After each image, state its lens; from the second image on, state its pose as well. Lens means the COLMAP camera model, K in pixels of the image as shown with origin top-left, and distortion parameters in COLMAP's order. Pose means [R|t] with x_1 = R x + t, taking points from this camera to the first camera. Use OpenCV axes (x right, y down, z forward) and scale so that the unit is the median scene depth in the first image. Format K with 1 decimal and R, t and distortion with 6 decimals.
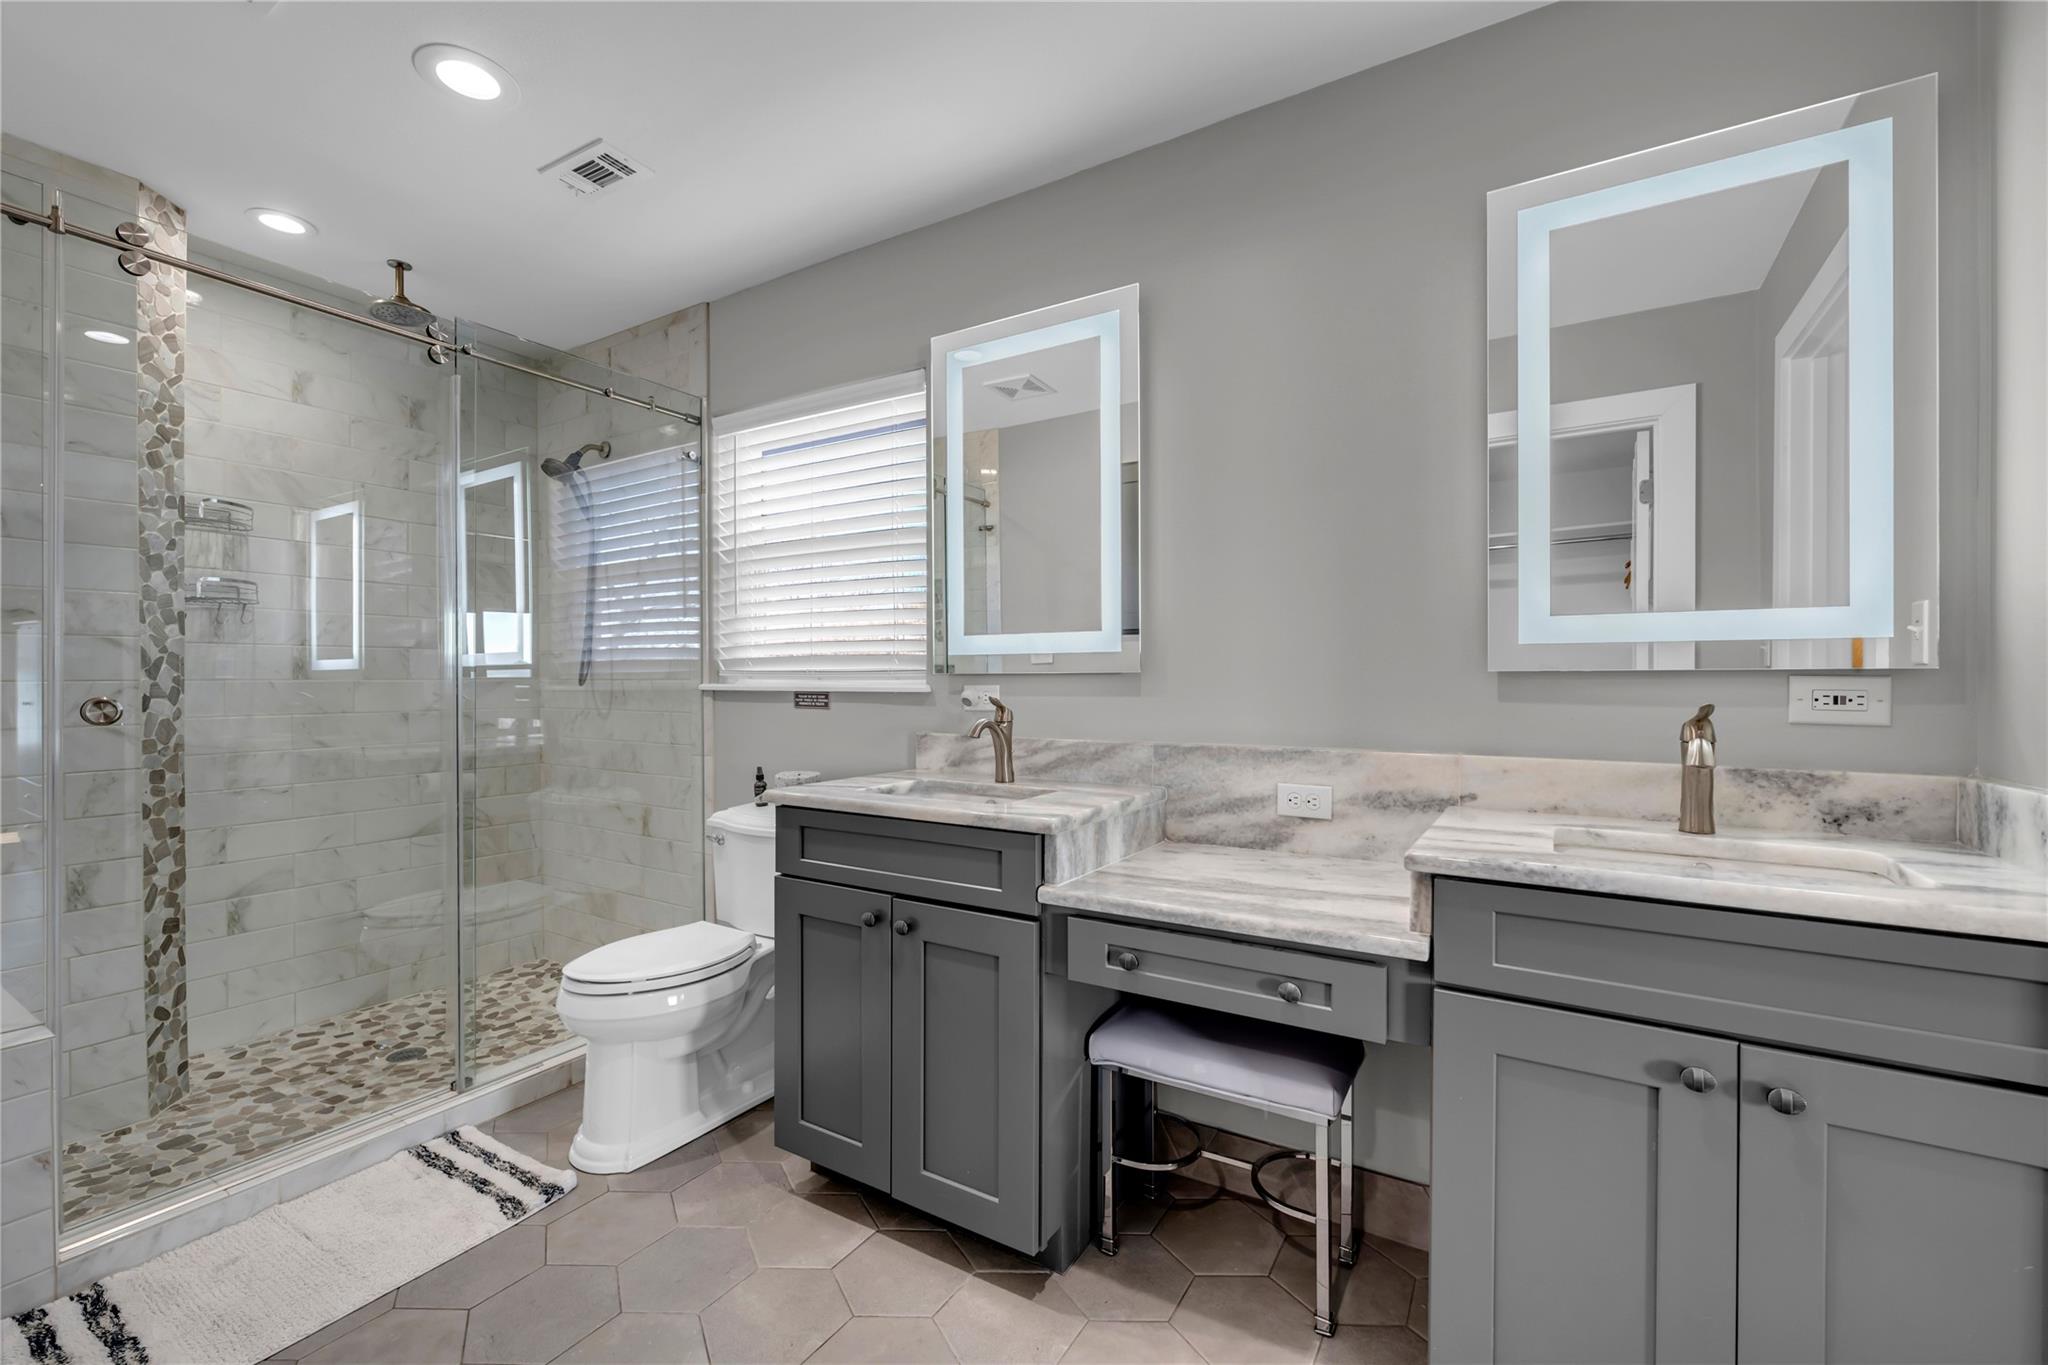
lens RADIAL K [[871.5, 0, 1021.9], [0, 871.5, 683.9], [0, 0, 1]] dist [0.000185, -0.000392]
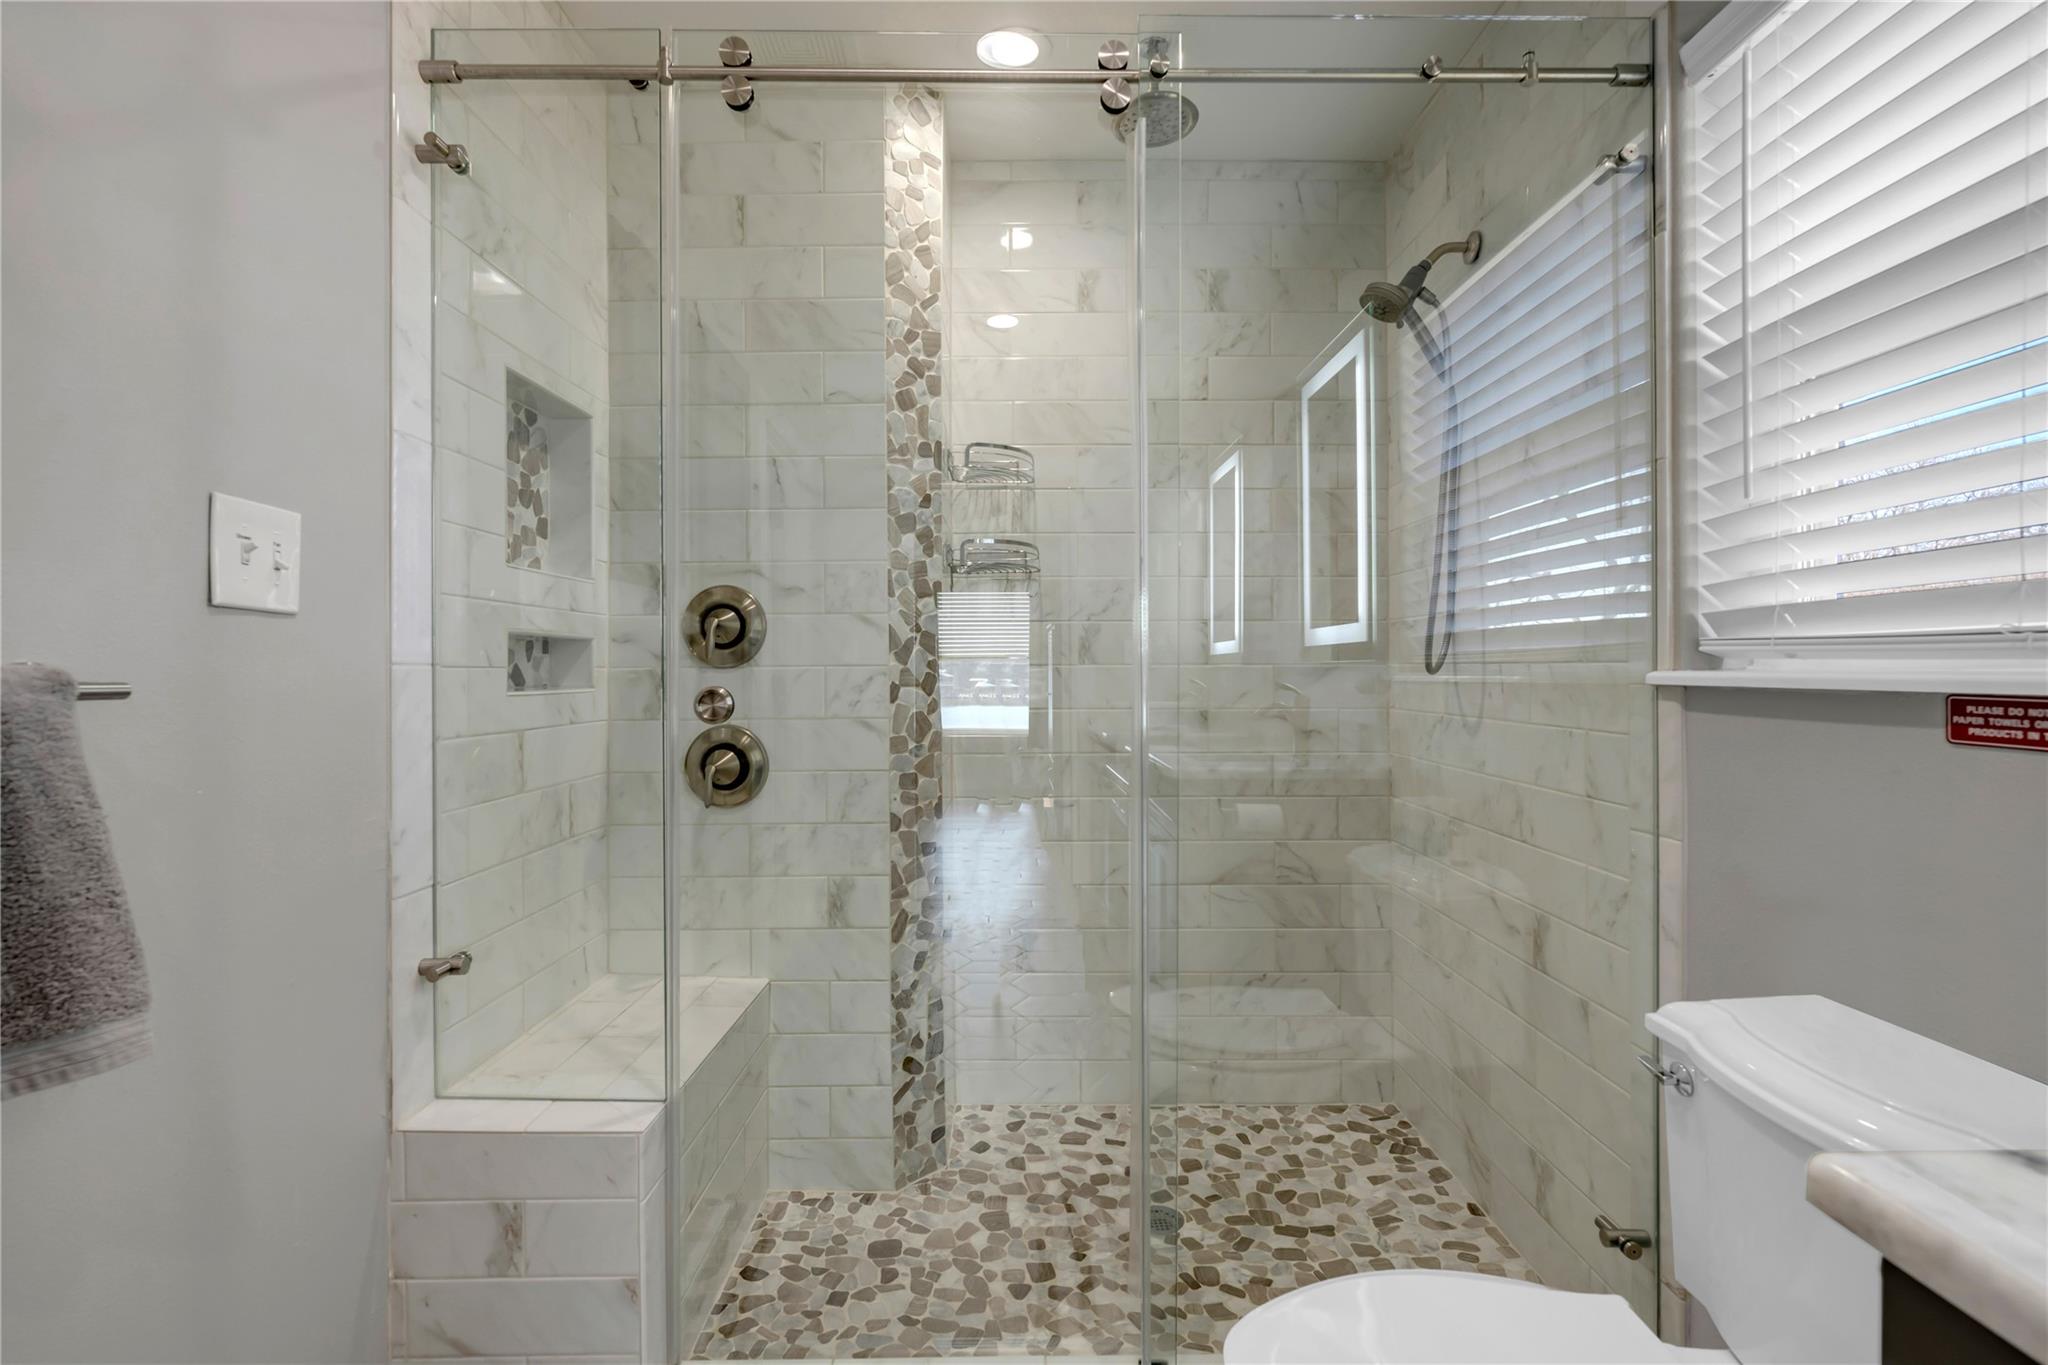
lens RADIAL K [[933.0, 0, 1025.1], [0, 933.0, 673.1], [0, 0, 1]] dist [-0.005443, 0.000311]
pose [[0.532289, 0.004130, -0.846553, -0.163395], [-0.002789, 0.999991, 0.003124, 0.000471], [0.846558, 0.000698, 0.532296, 0.566003]]
